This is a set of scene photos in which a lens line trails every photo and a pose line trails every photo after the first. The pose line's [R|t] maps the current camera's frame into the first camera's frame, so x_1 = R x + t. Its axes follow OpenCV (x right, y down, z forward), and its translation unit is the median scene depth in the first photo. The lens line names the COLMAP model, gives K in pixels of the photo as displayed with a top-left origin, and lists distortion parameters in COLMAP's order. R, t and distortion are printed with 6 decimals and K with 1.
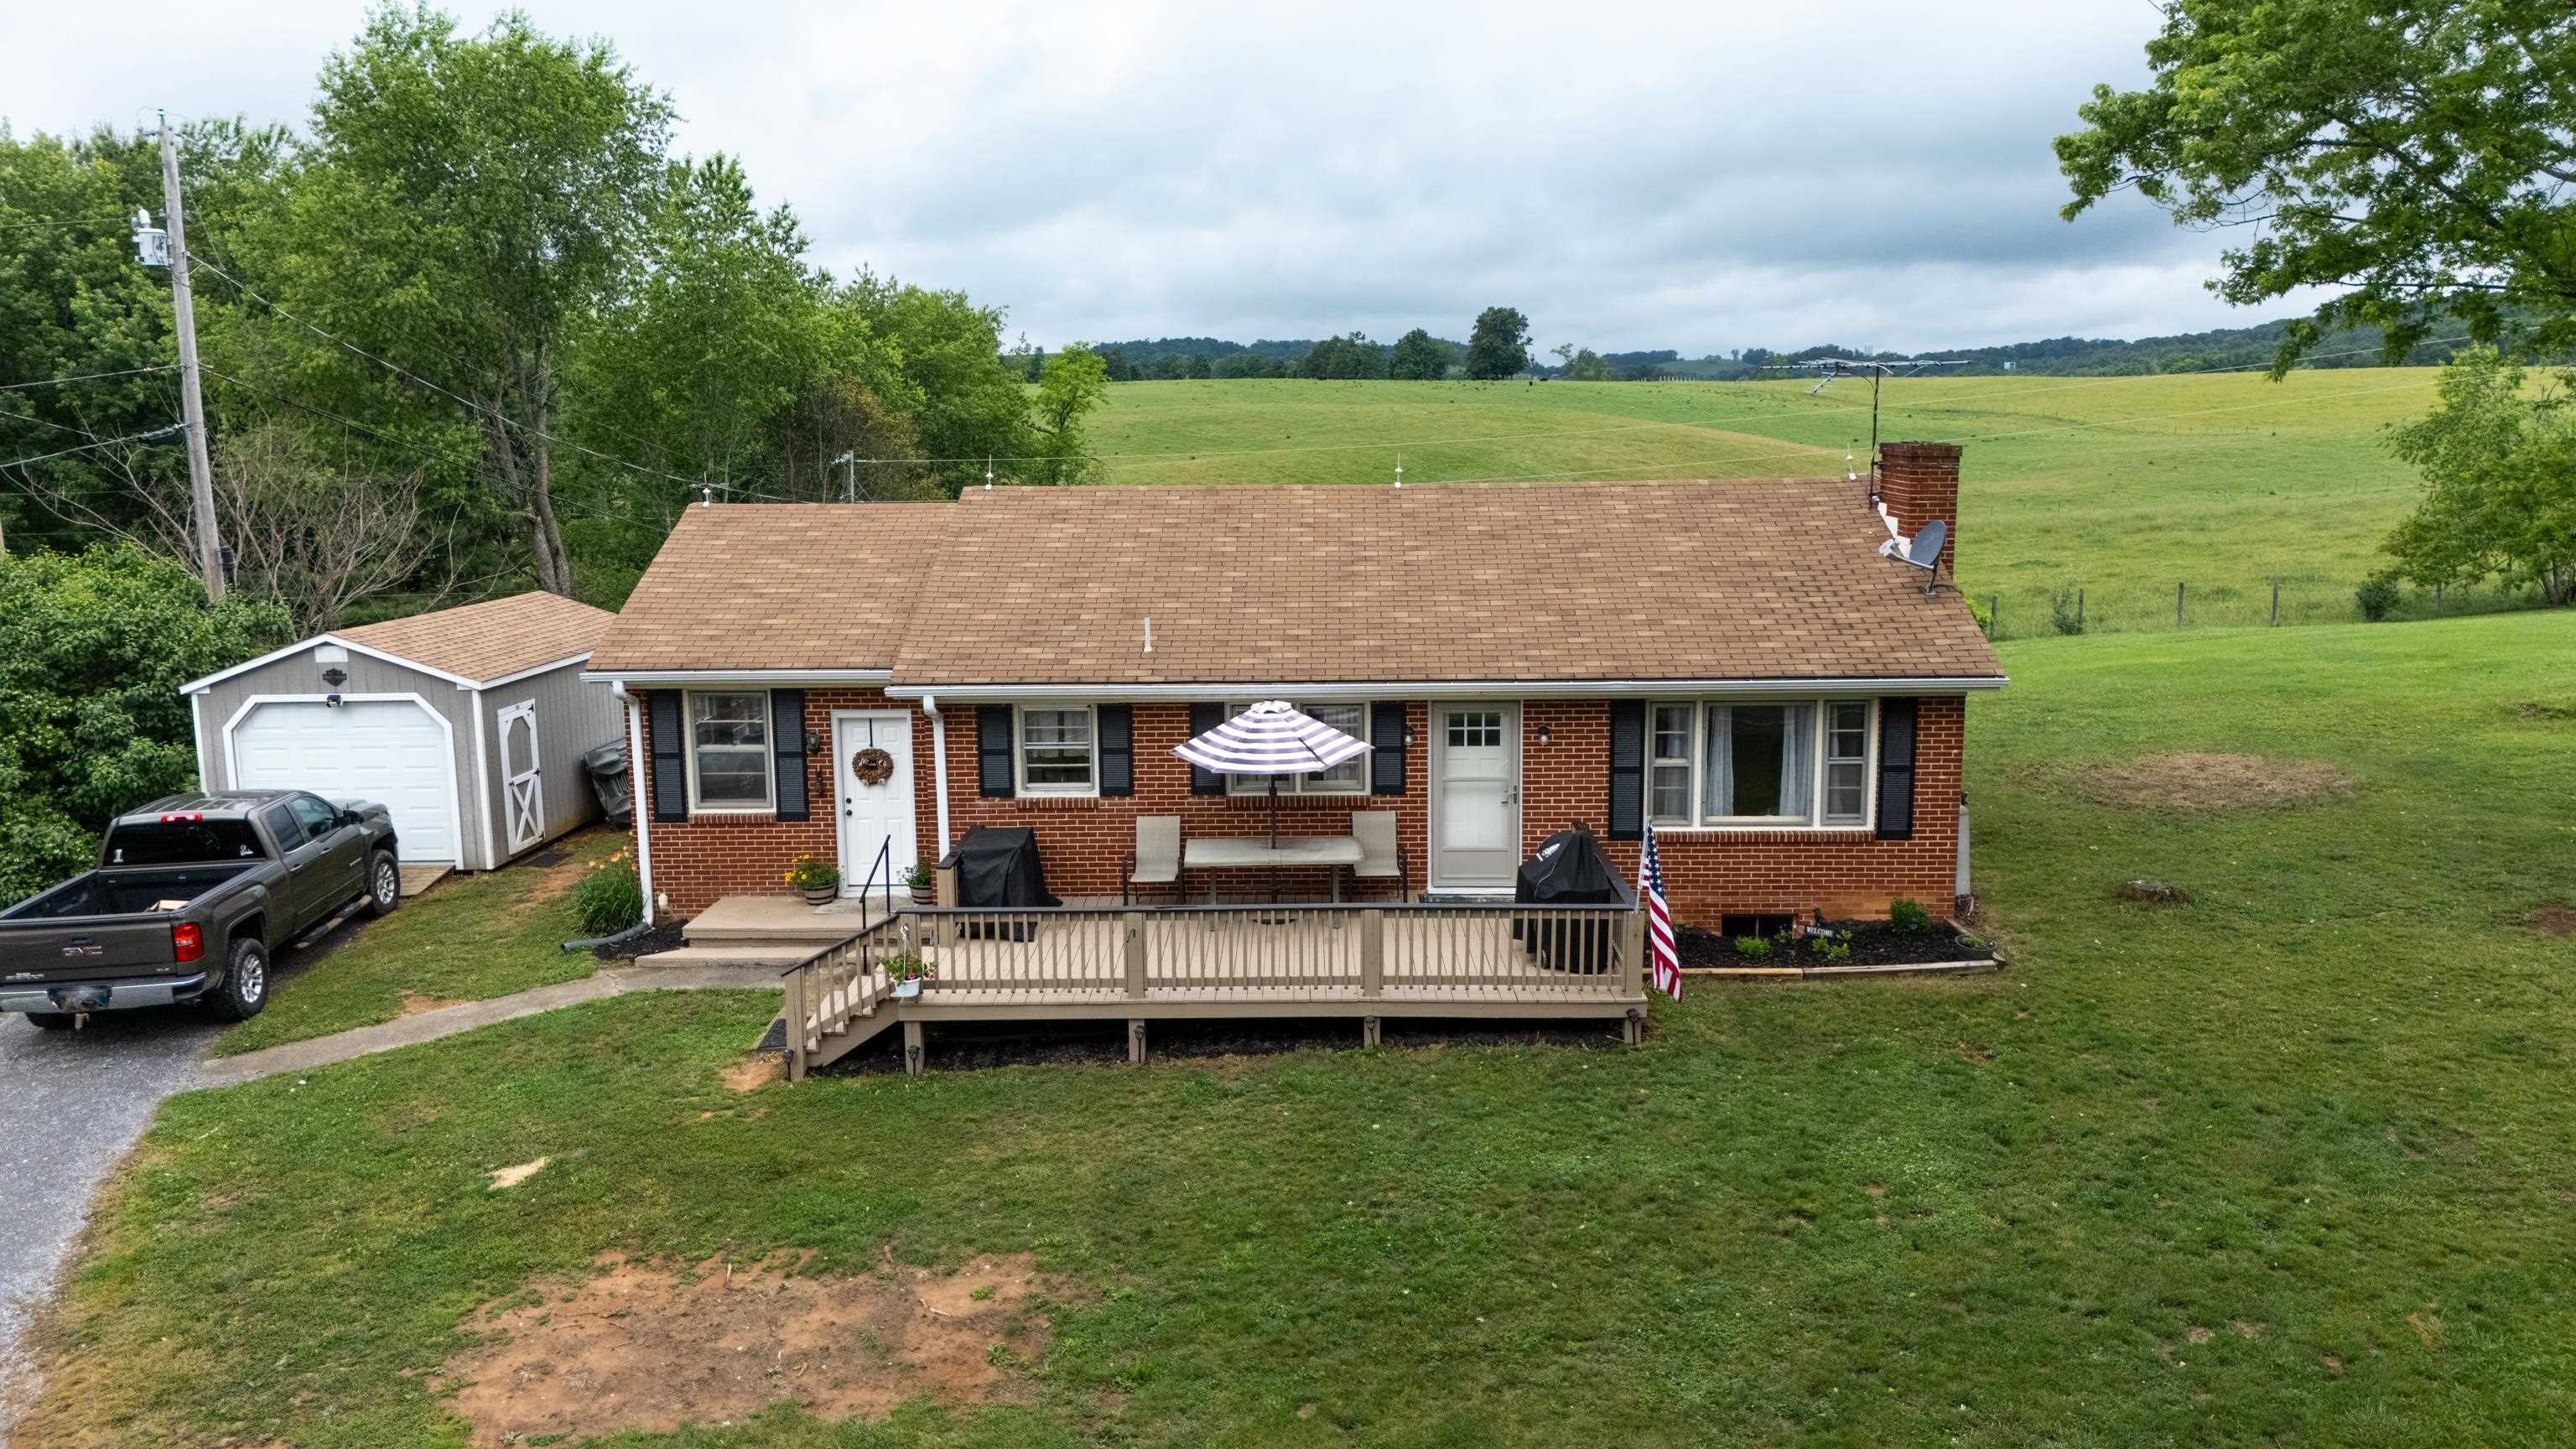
lens RADIAL K [[1893.8, 0, 1285.4], [0, 1893.8, 728.4], [0, 0, 1]] dist [0.083002, -0.088706]
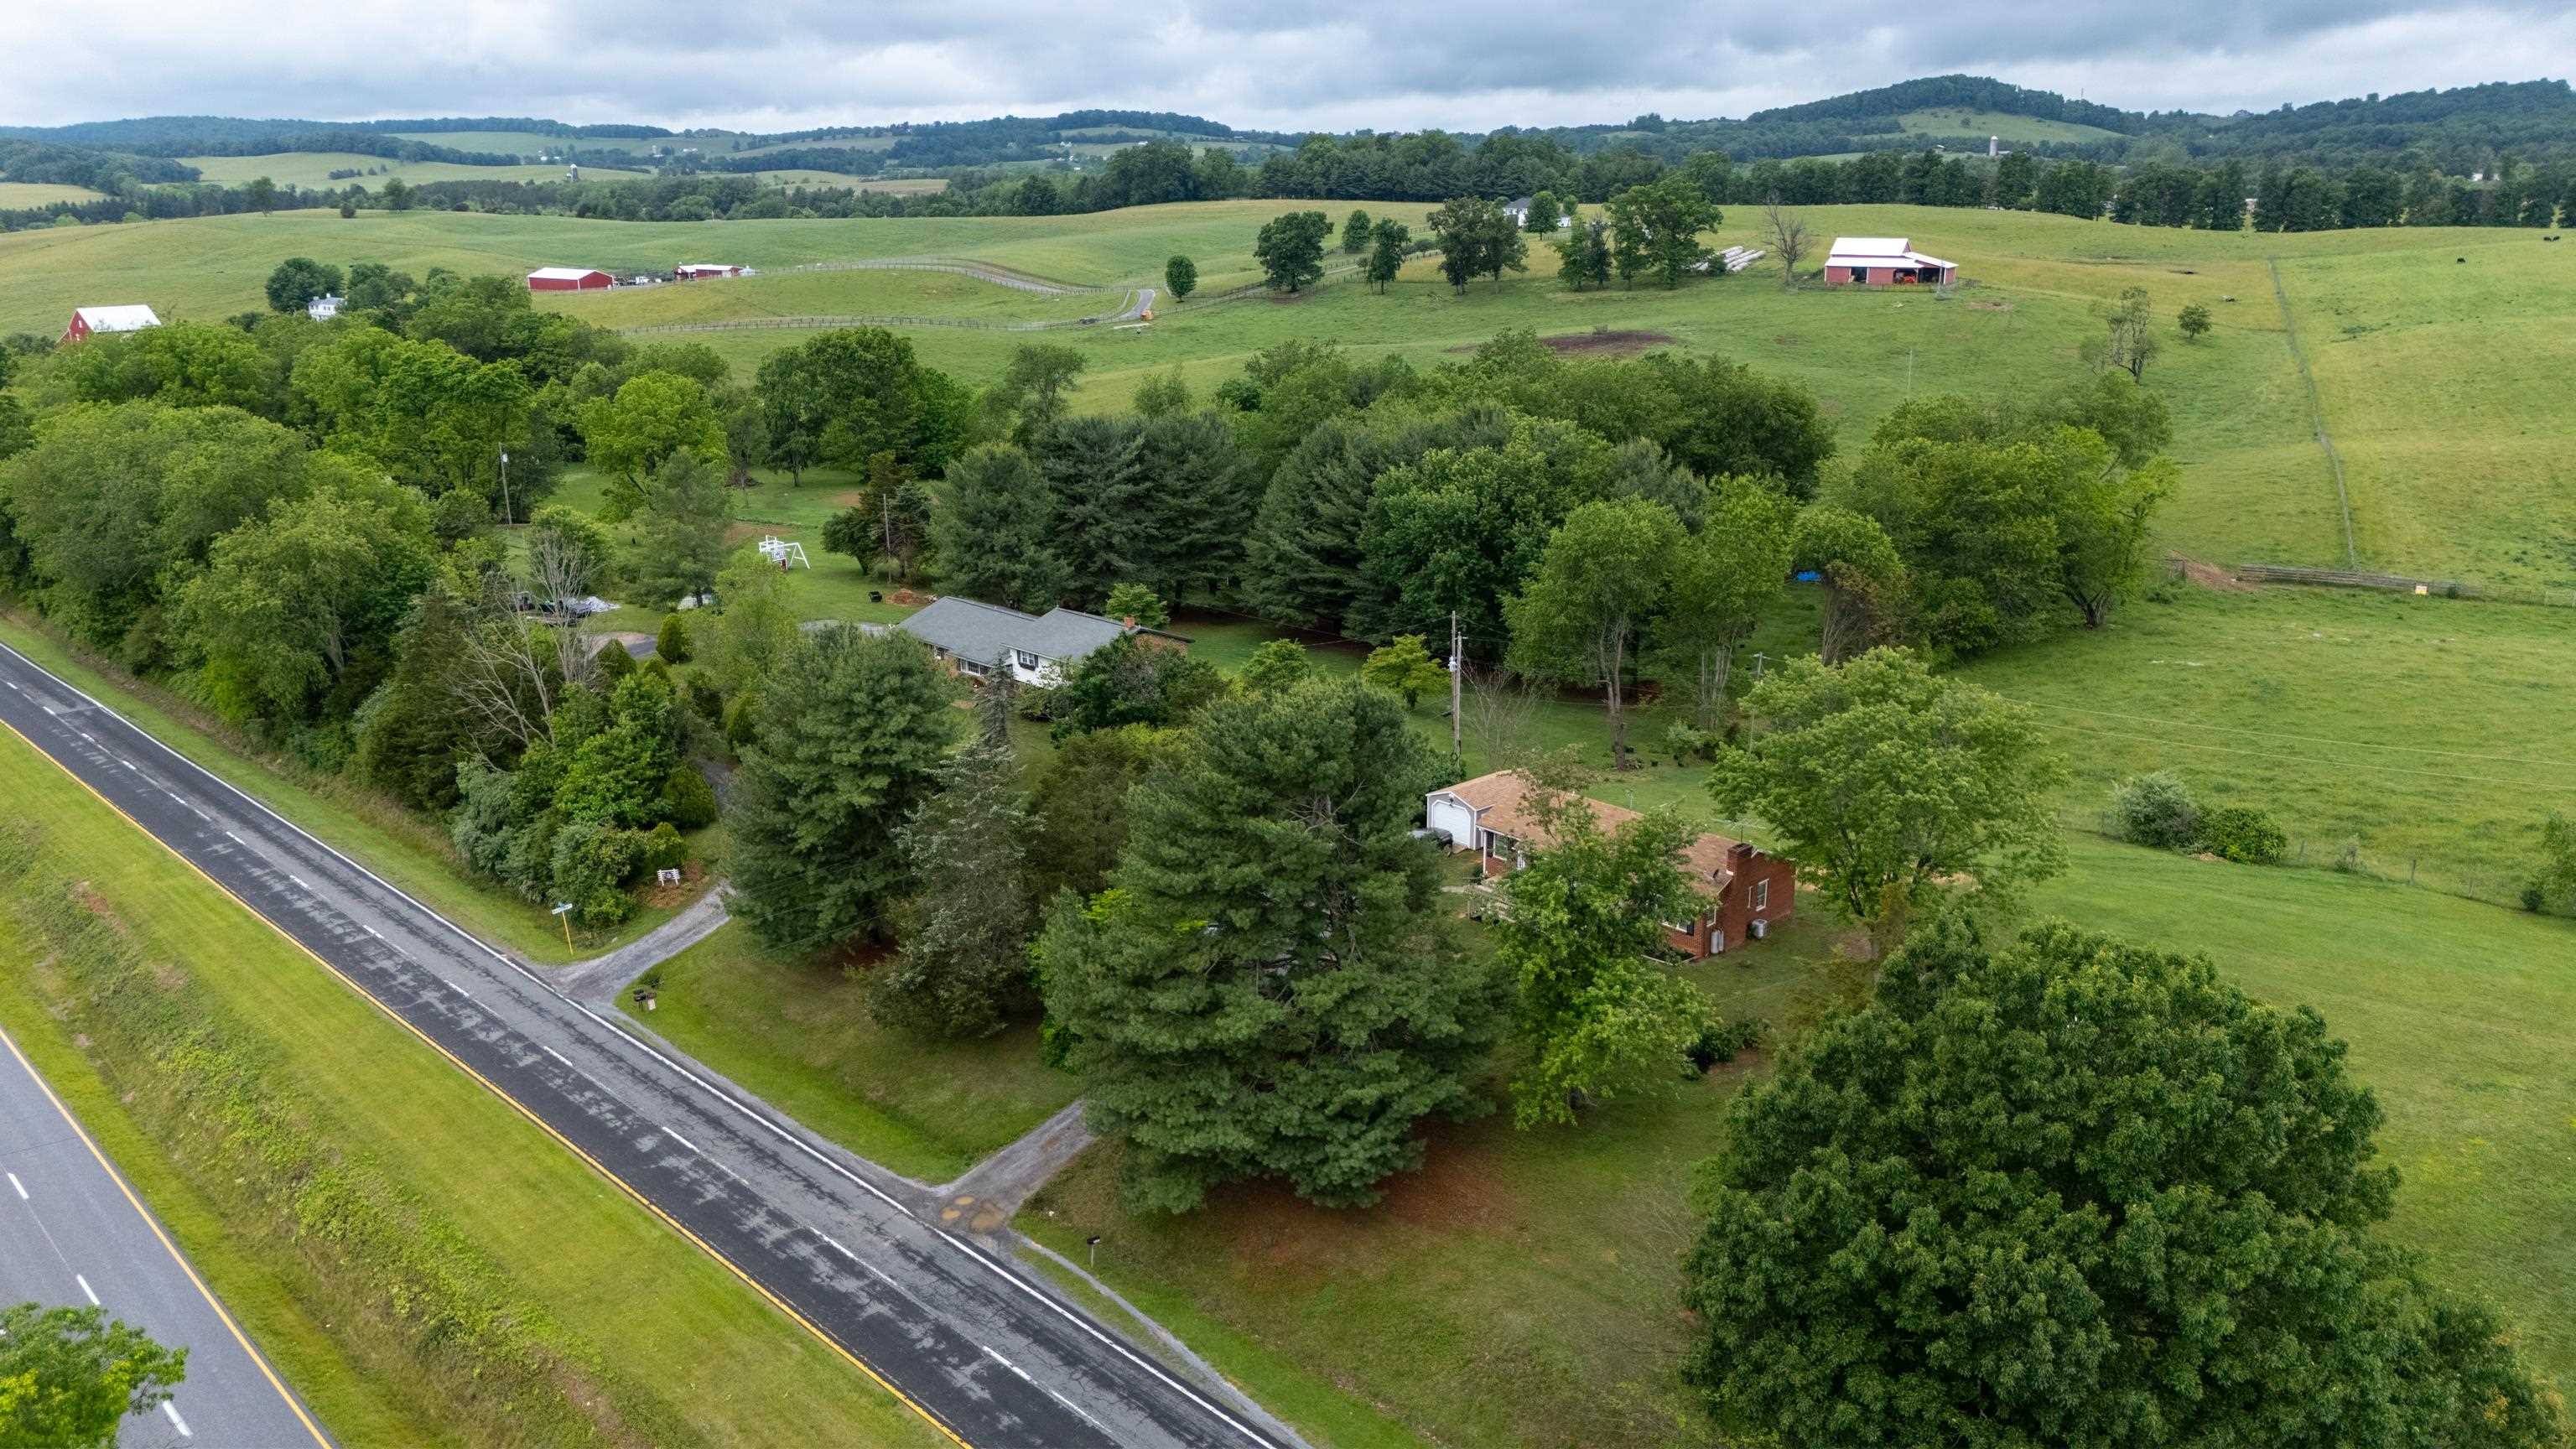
lens RADIAL K [[1893.8, 0, 1285.4], [0, 1893.8, 728.4], [0, 0, 1]] dist [0.083002, -0.088706]
pose [[0.708775, 0.210612, -0.673261, 2.530909], [-0.118960, 0.976408, 0.180210, -1.103033], [0.695332, -0.047637, 0.717108, -2.834569]]
